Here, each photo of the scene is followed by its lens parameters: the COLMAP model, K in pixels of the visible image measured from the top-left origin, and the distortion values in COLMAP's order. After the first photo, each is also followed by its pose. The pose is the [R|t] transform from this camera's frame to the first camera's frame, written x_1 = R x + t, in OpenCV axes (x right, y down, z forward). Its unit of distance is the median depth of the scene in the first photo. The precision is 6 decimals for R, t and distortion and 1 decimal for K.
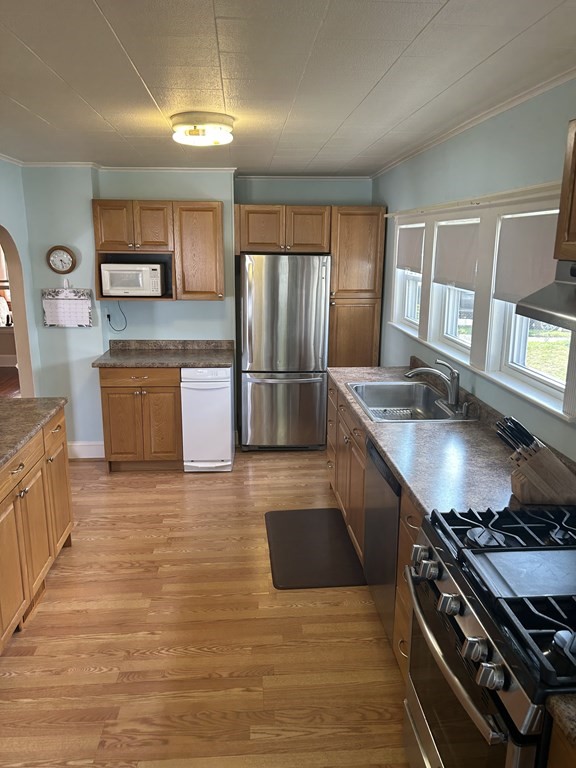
lens RADIAL K [[581.8, 0, 288.0], [0, 581.8, 384.0], [0, 0, 1]] dist [-0.001728, -0.003499]
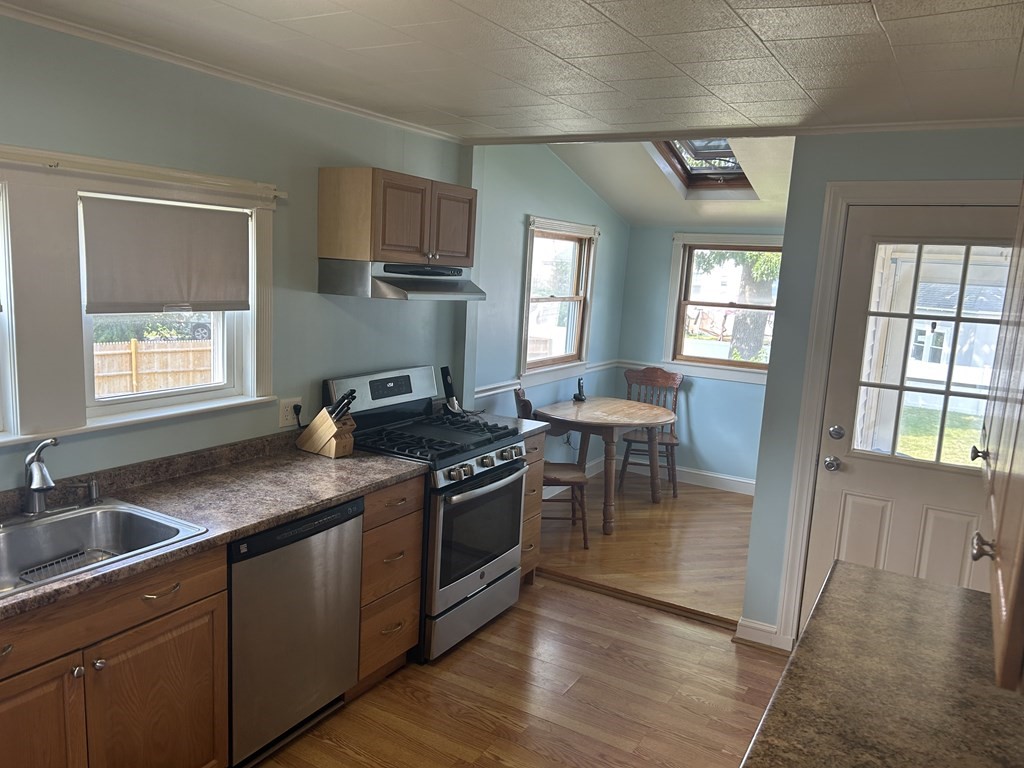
lens RADIAL K [[775.8, 0, 512.0], [0, 775.8, 384.0], [0, 0, 1]] dist [-0.001728, -0.003499]
pose [[-0.816880, -0.133528, 0.561139, -0.676269], [0.085564, 0.934021, 0.346819, -0.411352], [-0.570425, 0.331322, -0.751559, 1.699350]]
